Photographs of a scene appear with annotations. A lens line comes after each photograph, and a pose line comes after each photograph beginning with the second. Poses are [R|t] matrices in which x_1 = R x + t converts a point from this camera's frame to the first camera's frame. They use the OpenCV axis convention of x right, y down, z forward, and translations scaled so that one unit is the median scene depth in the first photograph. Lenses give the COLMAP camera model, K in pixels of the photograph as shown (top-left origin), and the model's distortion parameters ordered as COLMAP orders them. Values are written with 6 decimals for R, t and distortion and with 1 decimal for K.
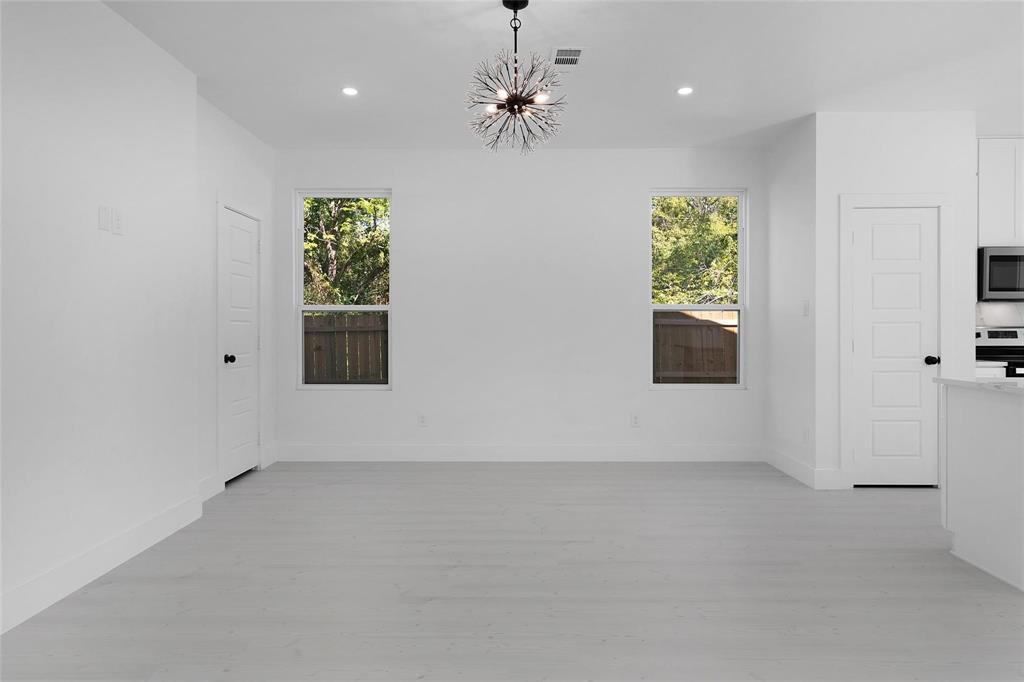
lens RADIAL K [[617.2, 0, 520.5], [0, 617.2, 329.3], [0, 0, 1]] dist [-0.000287, 0.001934]
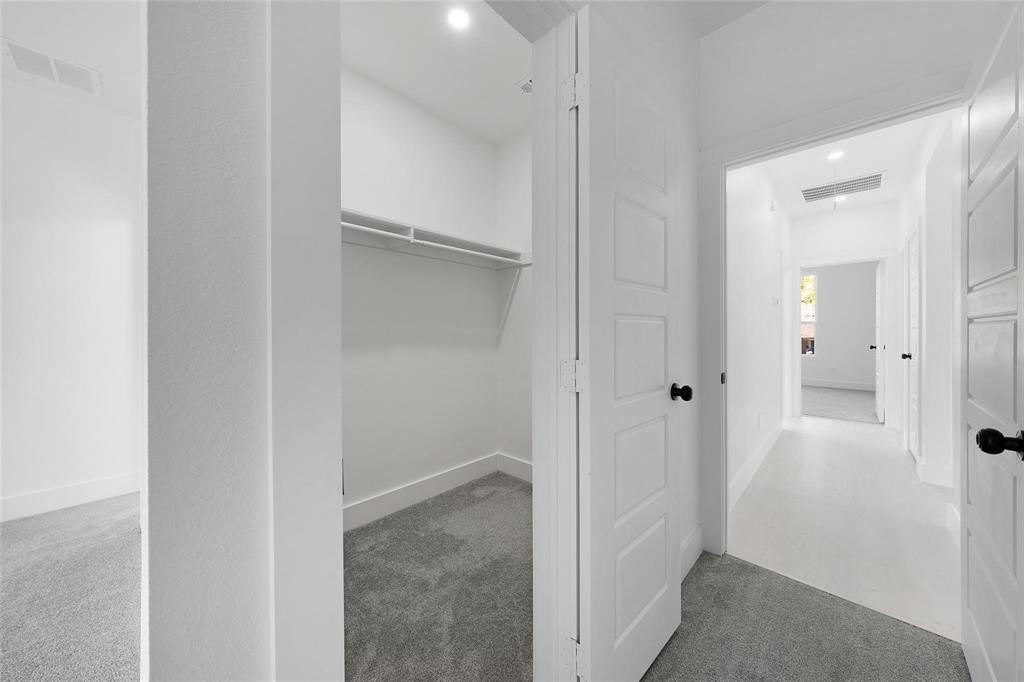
lens RADIAL K [[357.4, 0, 515.1], [0, 357.4, 336.9], [0, 0, 1]] dist [-0.004861, 0.000385]
pose [[0.706991, 0.000117, 0.707223, 0.306746], [-0.001256, 0.999999, 0.001090, 0.004057], [-0.707222, -0.001659, 0.706990, 0.753362]]
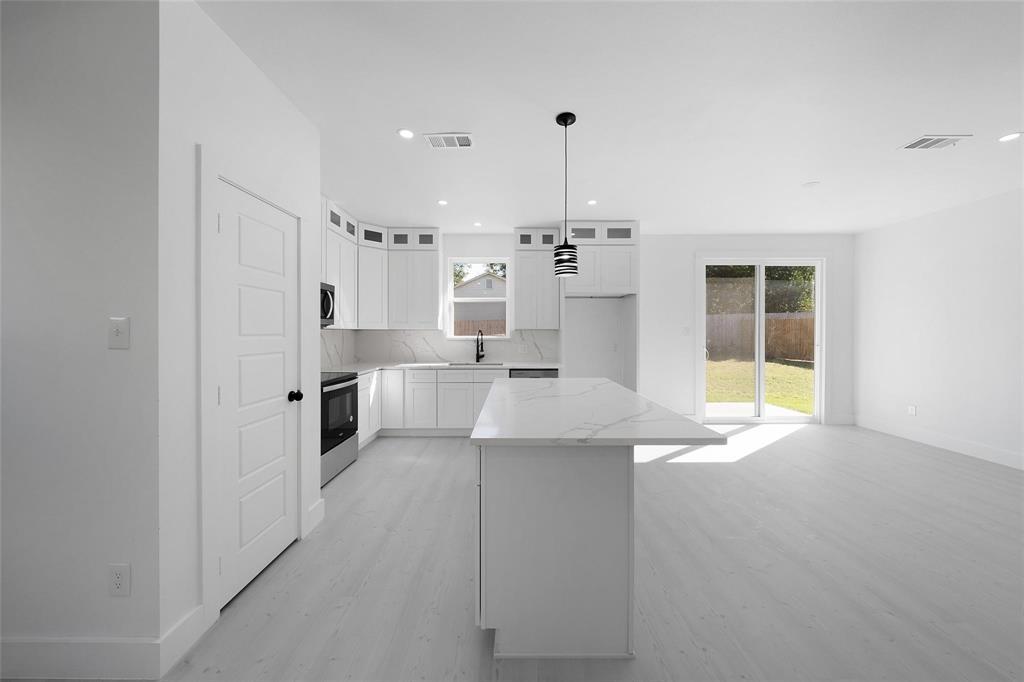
lens RADIAL K [[357.4, 0, 513.2], [0, 357.4, 332.1], [0, 0, 1]] dist [-0.004861, 0.000385]
pose [[-0.004751, 0.004653, 0.999978, 0.146476], [-0.001344, 0.999988, -0.004660, -0.030623], [-0.999988, -0.001366, -0.004745, 0.595662]]
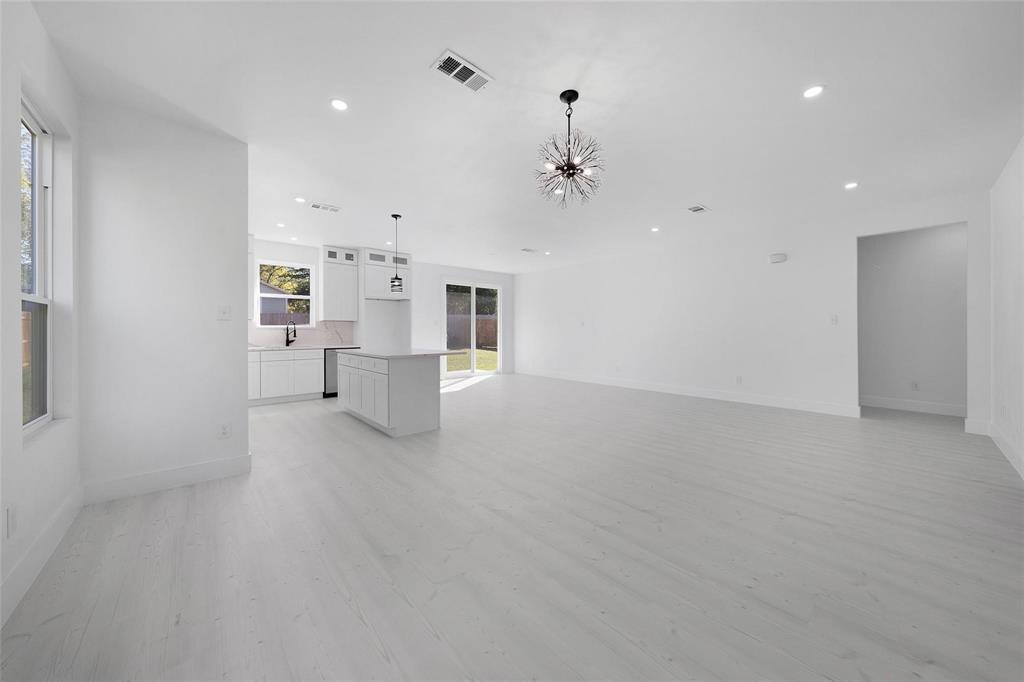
lens RADIAL K [[357.4, 0, 515.1], [0, 357.4, 331.5], [0, 0, 1]] dist [-0.004861, 0.000385]
pose [[-0.666145, 0.002286, 0.745818, -0.301102], [0.001457, 0.999997, -0.001764, -0.000162], [-0.745820, -0.000088, -0.666147, 0.914392]]
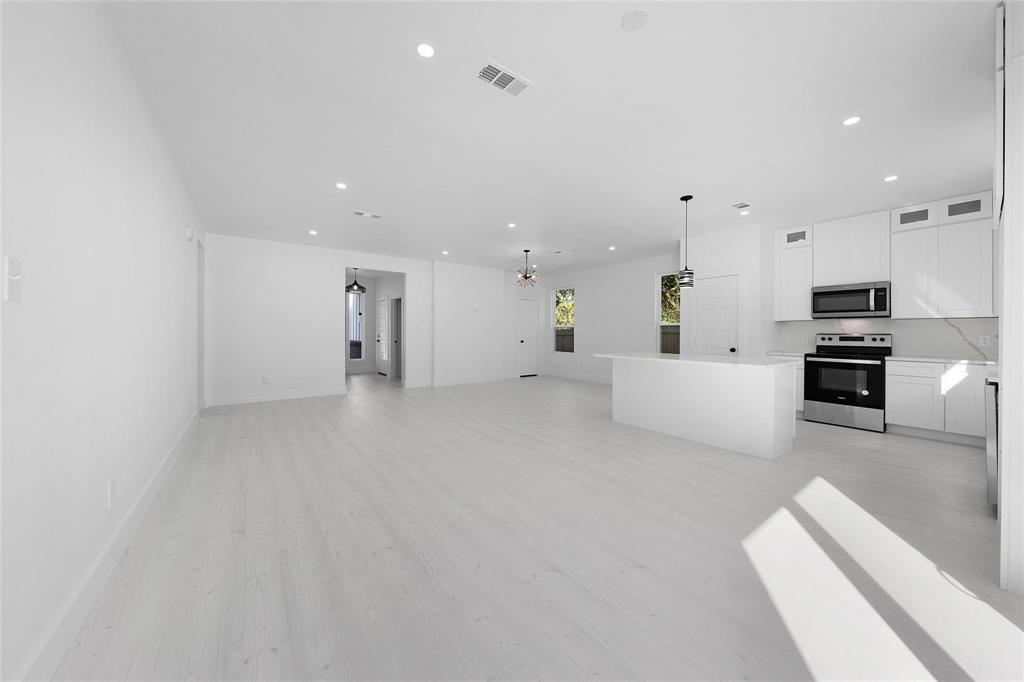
lens RADIAL K [[357.4, 0, 513.5], [0, 357.4, 333.5], [0, 0, 1]] dist [-0.004861, 0.000385]
pose [[0.600728, 0.004168, -0.799442, 0.995836], [-0.001938, 0.999991, 0.003757, -0.006931], [0.799451, -0.000708, 0.600731, -0.244456]]
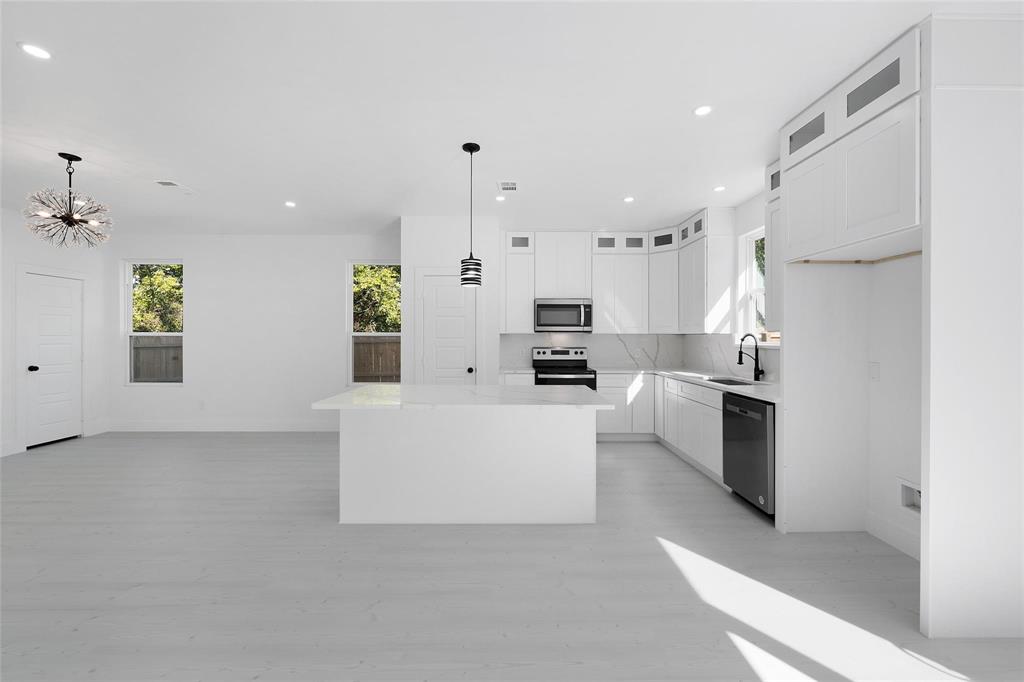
lens RADIAL K [[399.2, 0, 511.9], [0, 399.2, 335.9], [0, 0, 1]] dist [0.004143, -0.000630]
pose [[0.999948, 0.002595, 0.009819, 0.648852], [-0.002591, 0.999997, -0.000437, -0.034206], [-0.009820, 0.000412, 0.999952, -0.038680]]
